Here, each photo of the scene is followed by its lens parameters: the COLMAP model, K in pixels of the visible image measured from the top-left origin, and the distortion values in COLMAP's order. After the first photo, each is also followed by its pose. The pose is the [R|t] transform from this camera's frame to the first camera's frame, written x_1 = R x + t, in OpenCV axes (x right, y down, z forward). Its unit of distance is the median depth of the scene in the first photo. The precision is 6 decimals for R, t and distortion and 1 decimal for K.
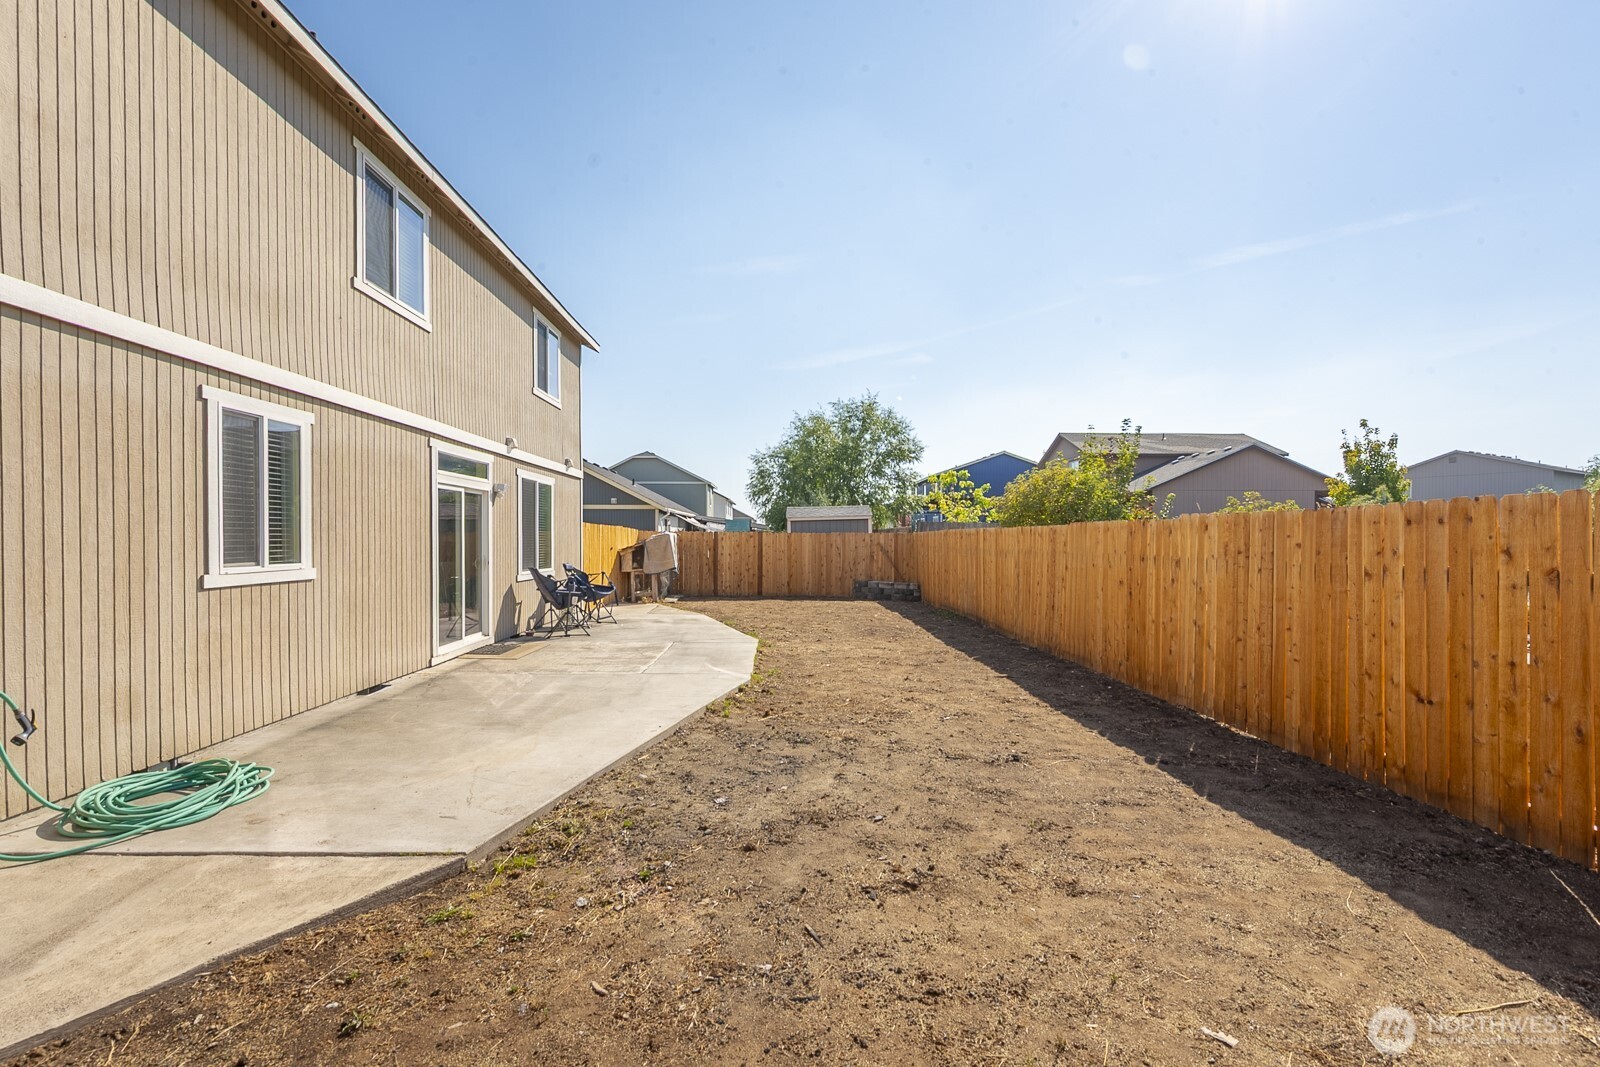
lens RADIAL K [[712.3, 0, 799.8], [0, 712.3, 541.9], [0, 0, 1]] dist [-0.000736, 0.000298]
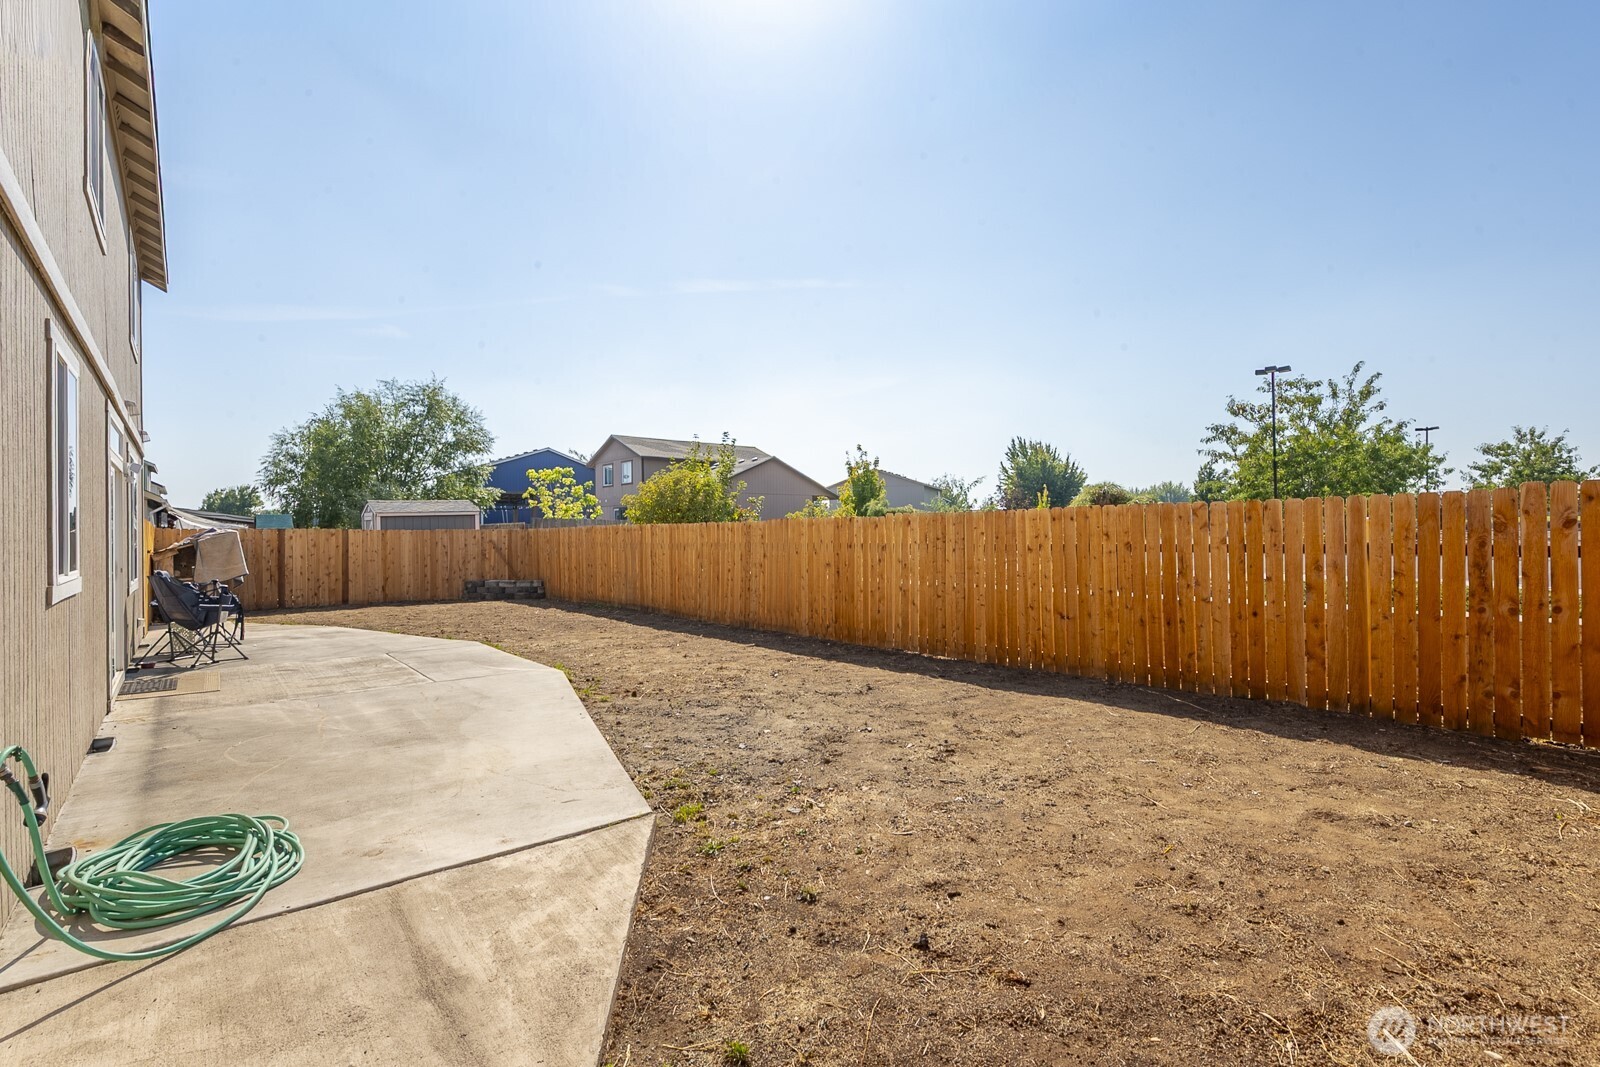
lens RADIAL K [[712.3, 0, 804.1], [0, 712.3, 528.9], [0, 0, 1]] dist [-0.000736, 0.000298]
pose [[0.786410, -0.003624, 0.617694, -0.516200], [0.012569, 0.999870, -0.010136, 0.005019], [-0.617577, 0.015735, 0.786353, -0.014425]]
